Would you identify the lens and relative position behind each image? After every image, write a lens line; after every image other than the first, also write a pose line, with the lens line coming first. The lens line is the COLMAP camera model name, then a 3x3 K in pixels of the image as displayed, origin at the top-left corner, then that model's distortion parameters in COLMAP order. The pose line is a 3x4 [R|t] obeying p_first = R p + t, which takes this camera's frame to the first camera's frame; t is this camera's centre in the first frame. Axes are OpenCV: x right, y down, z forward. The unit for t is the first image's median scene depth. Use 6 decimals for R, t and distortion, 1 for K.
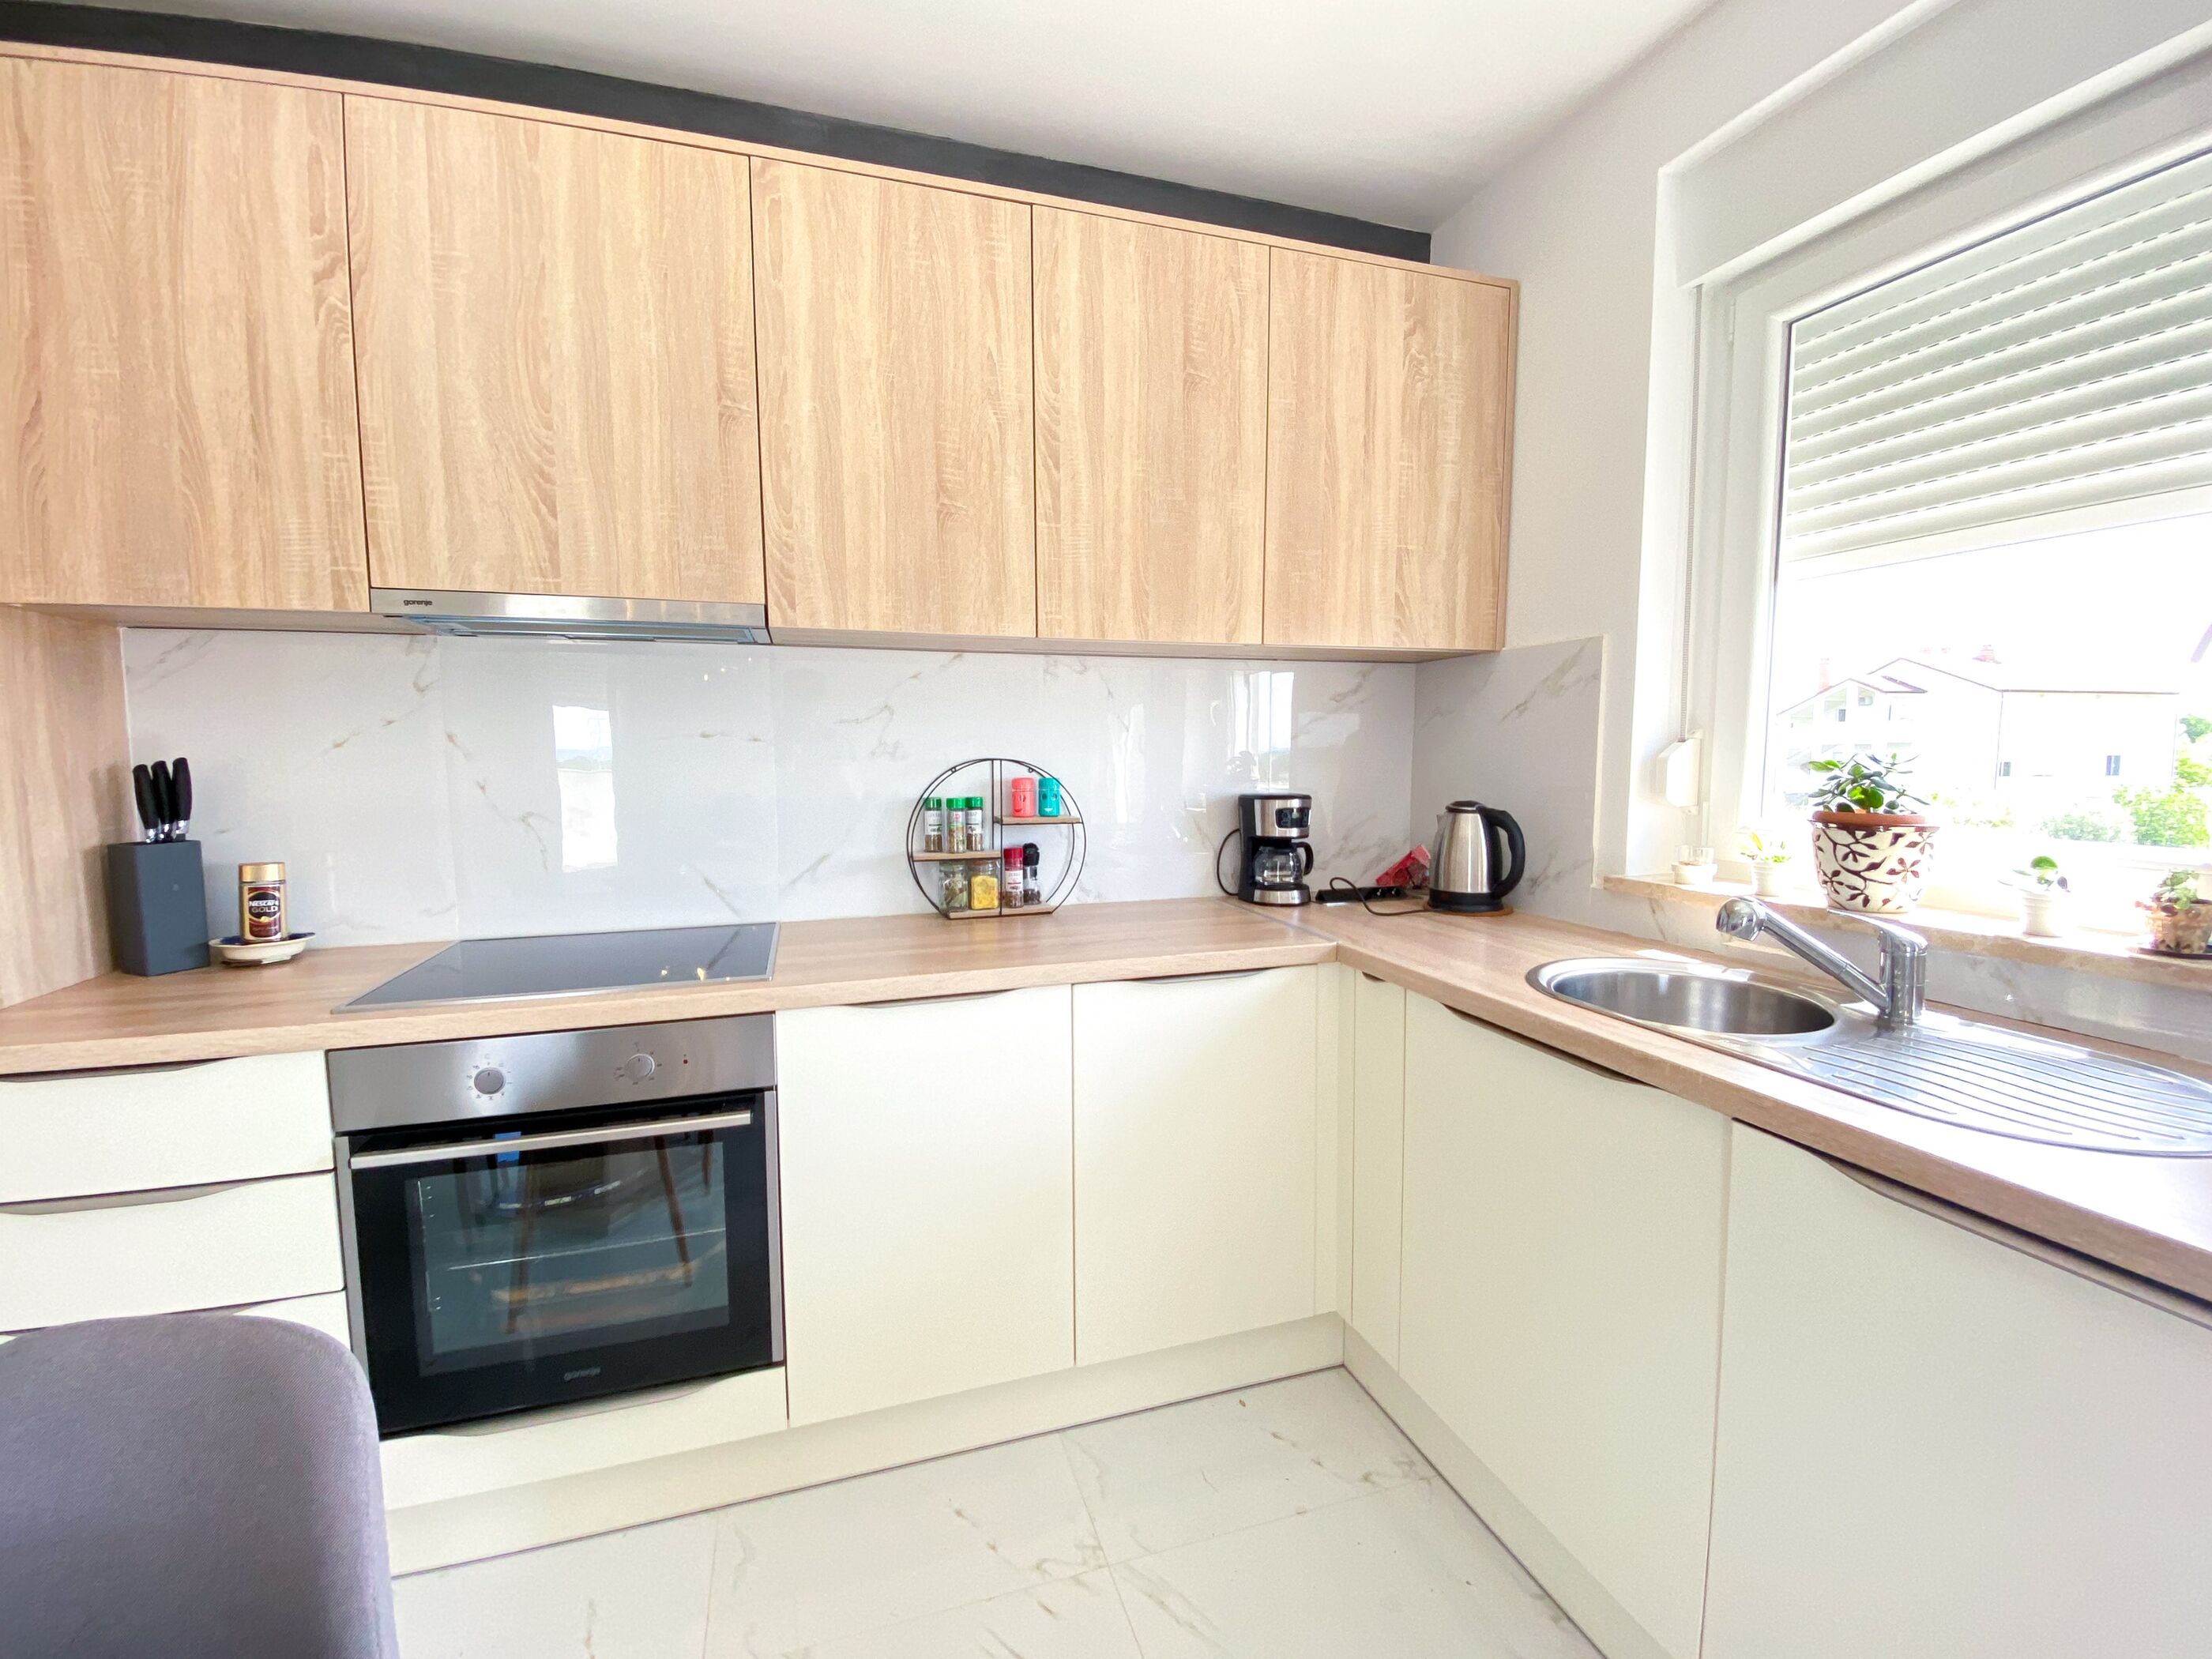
lens RADIAL K [[912.7, 0, 1092.0], [0, 912.7, 837.8], [0, 0, 1]] dist [0.036031, -0.029954]
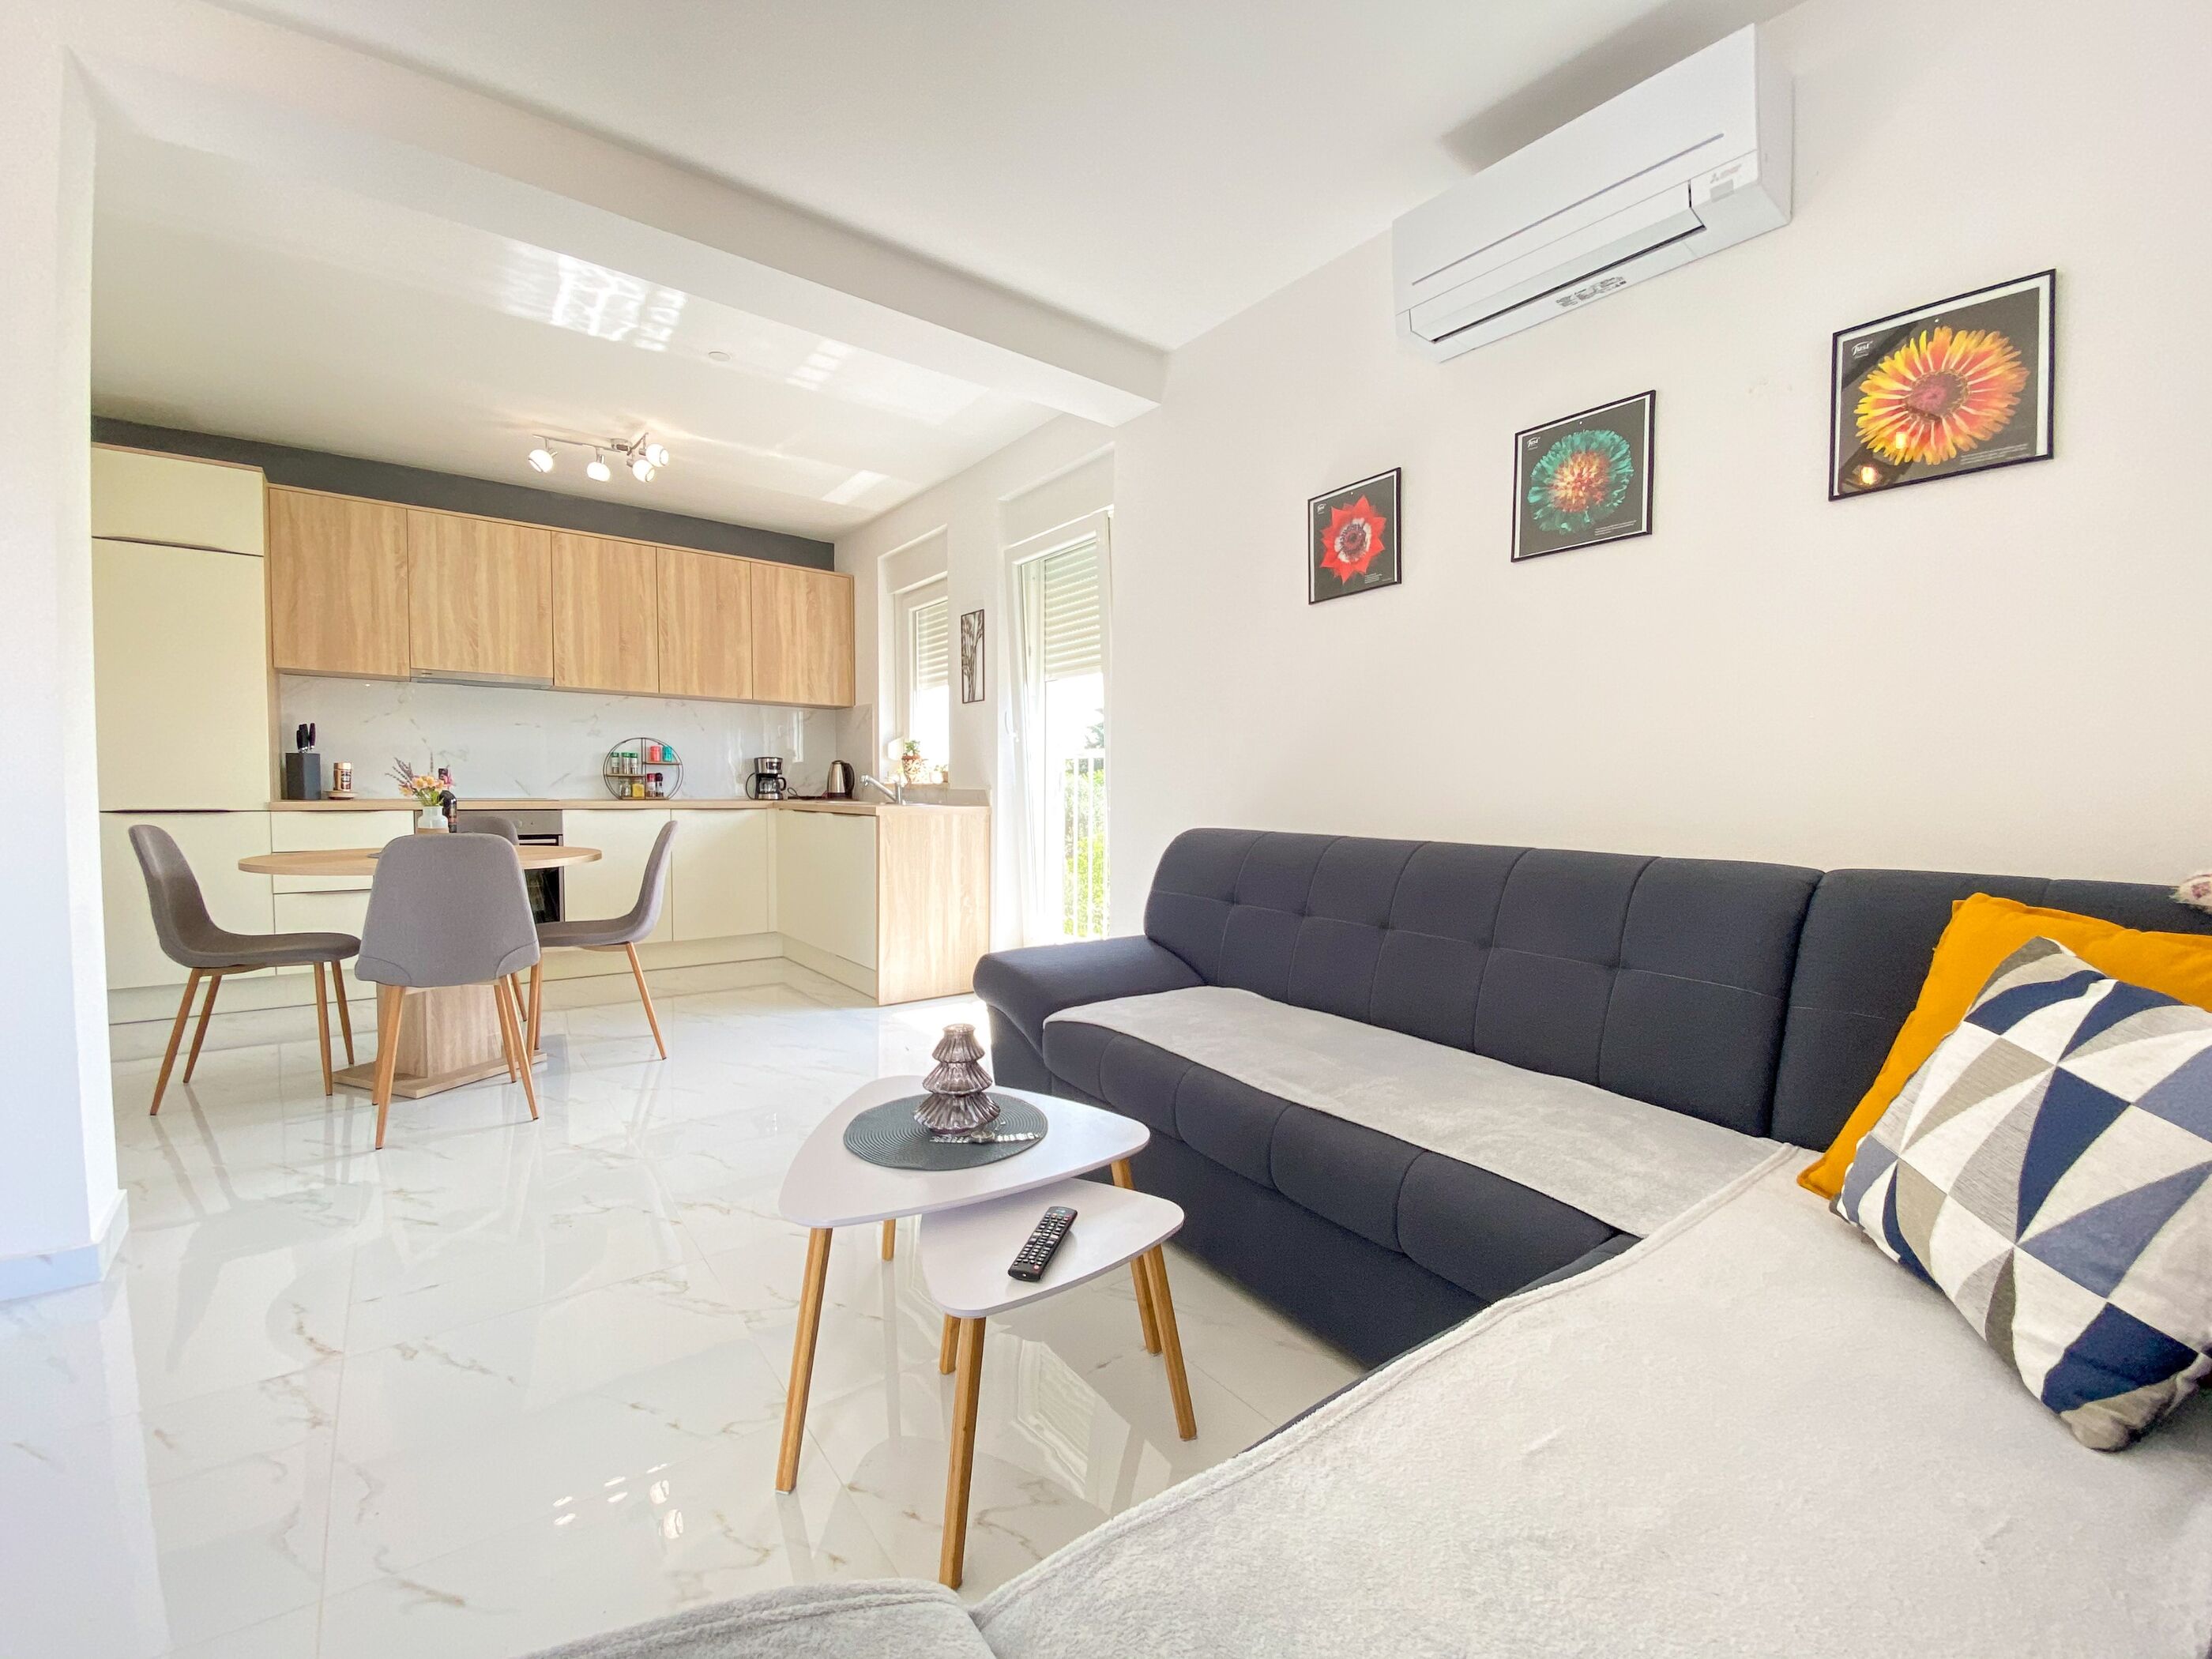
lens RADIAL K [[899.1, 0, 1097.1], [0, 899.1, 833.5], [0, 0, 1]] dist [0.022393, -0.020958]
pose [[0.939846, -0.002683, 0.341588, 0.259722], [0.017987, 0.998971, -0.041644, 0.357922], [-0.341124, 0.045283, 0.938927, -2.082190]]
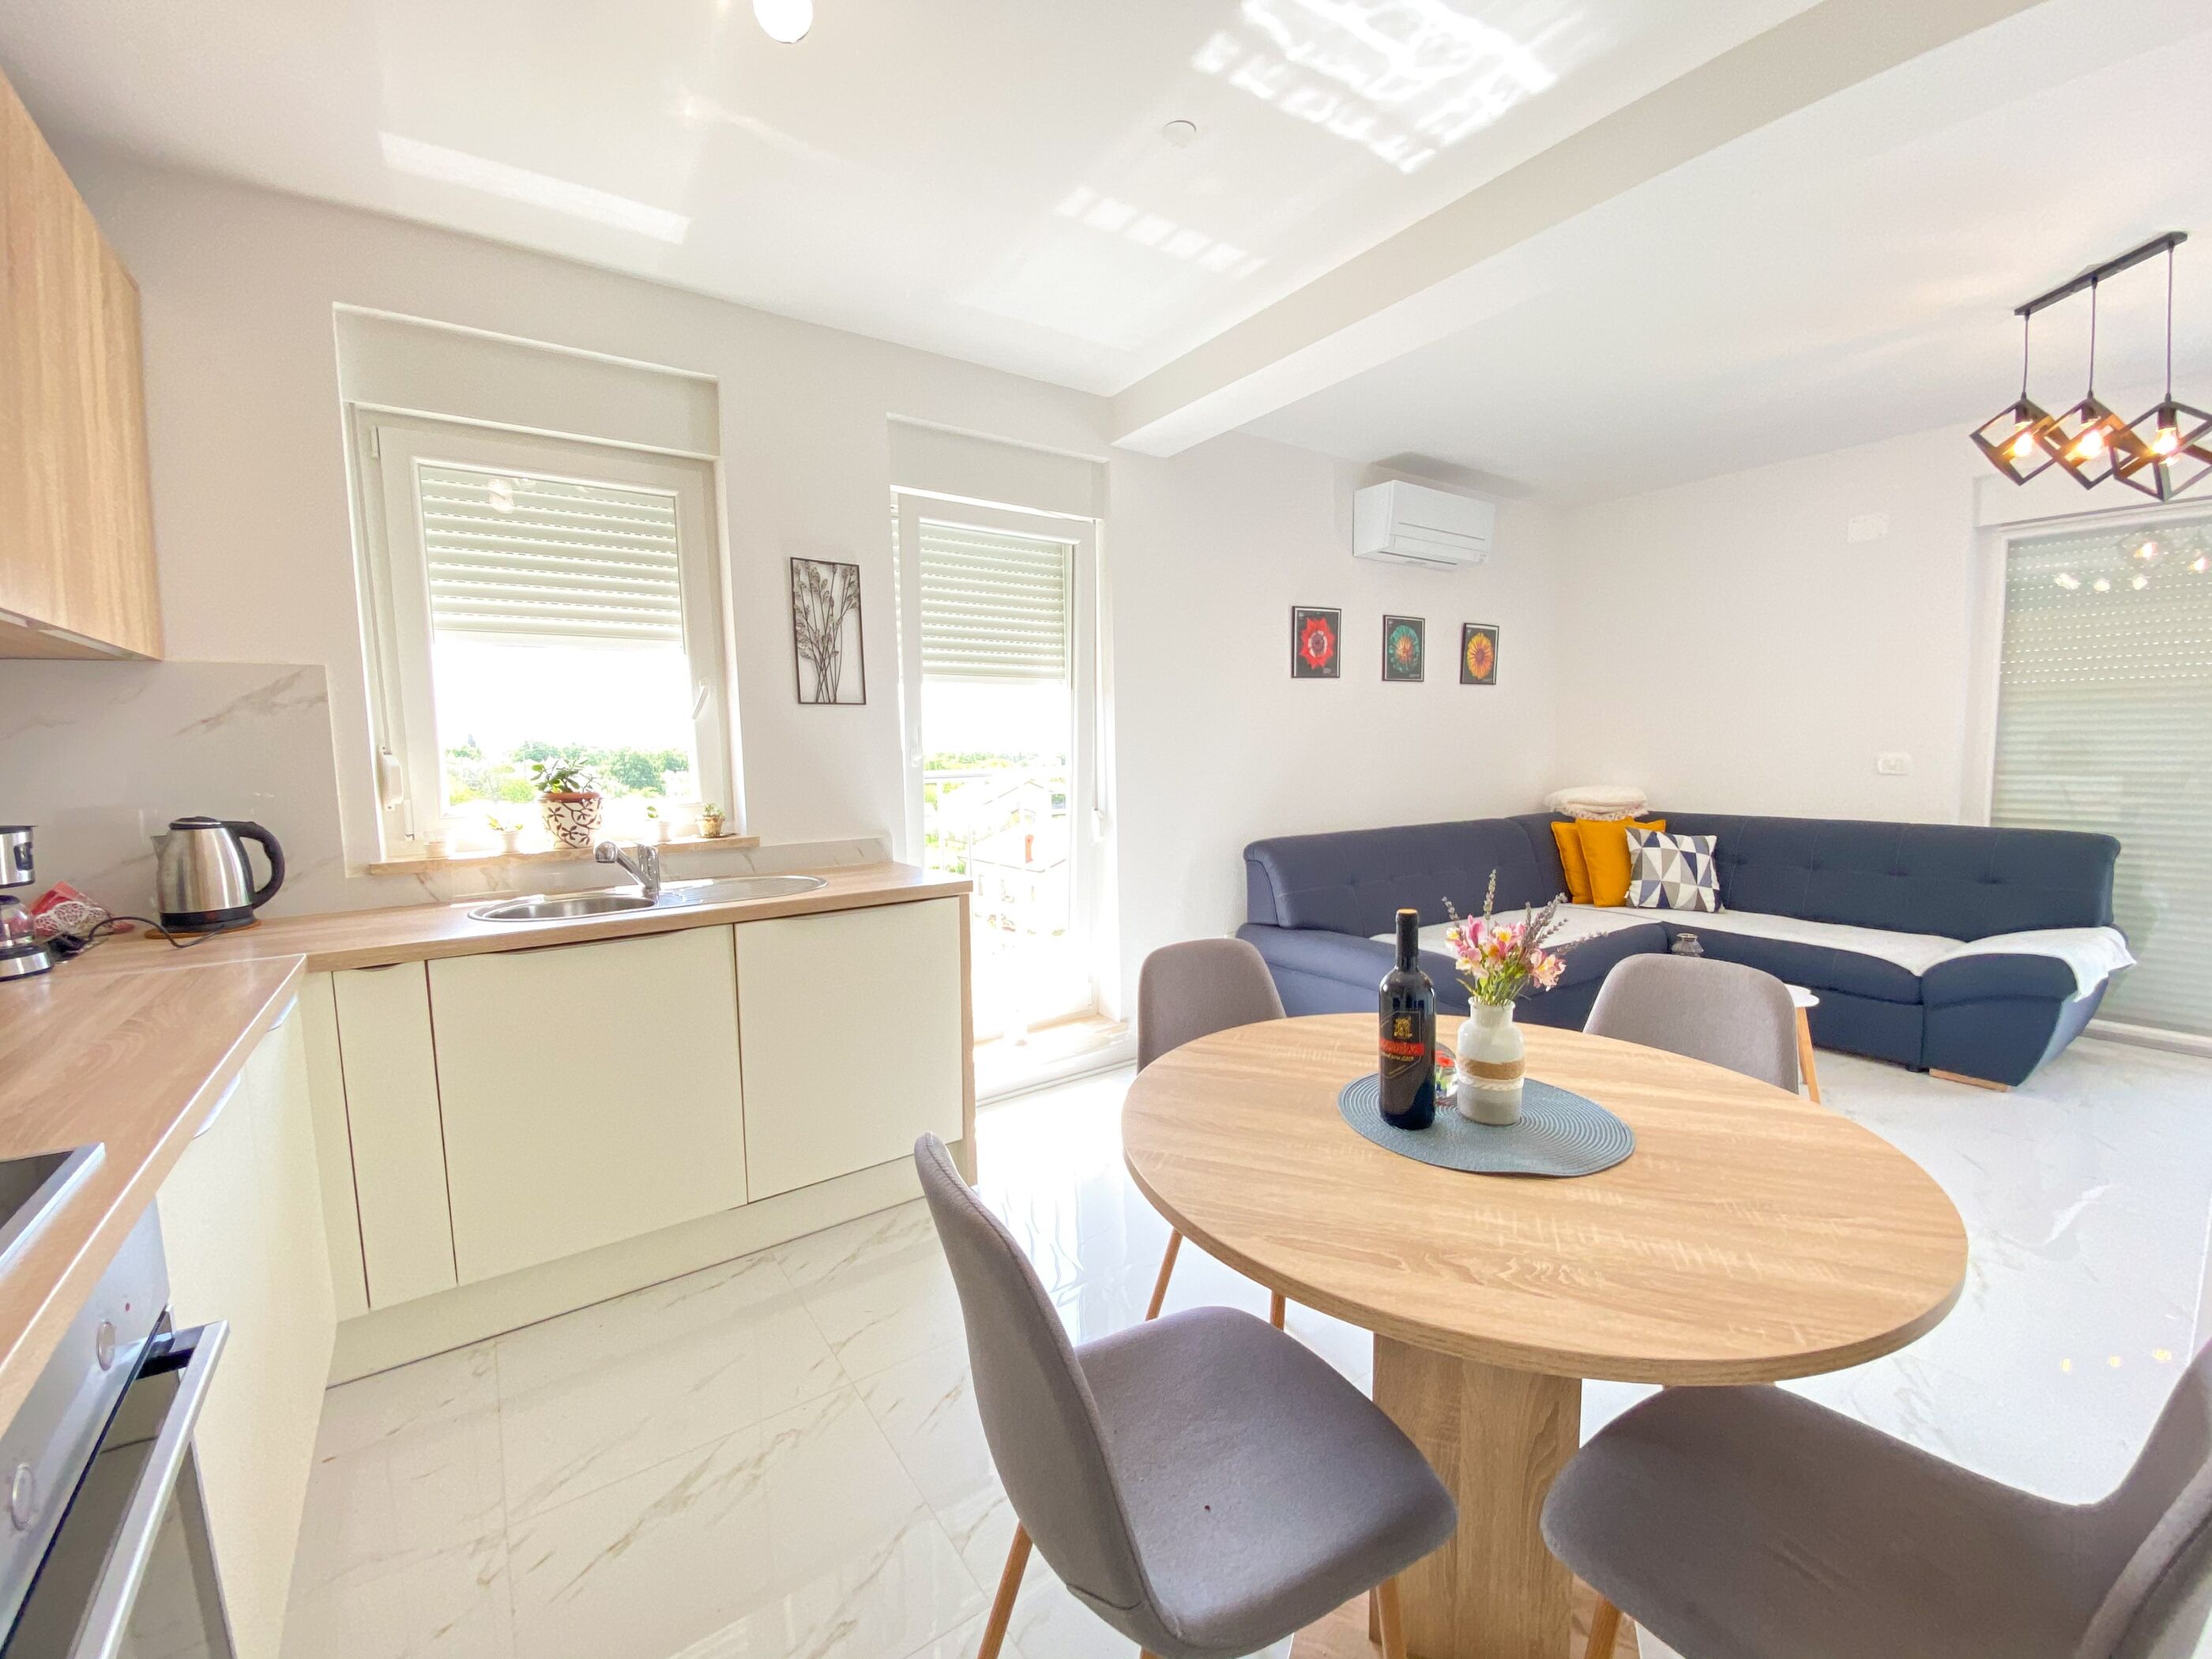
lens RADIAL K [[894.8, 0, 1091.2], [0, 894.8, 833.3], [0, 0, 1]] dist [0.023281, -0.021398]
pose [[-0.299289, -0.080519, 0.950759, -0.905418], [0.110042, 0.986871, 0.118218, -0.037101], [-0.947796, 0.140005, -0.286499, 0.457797]]
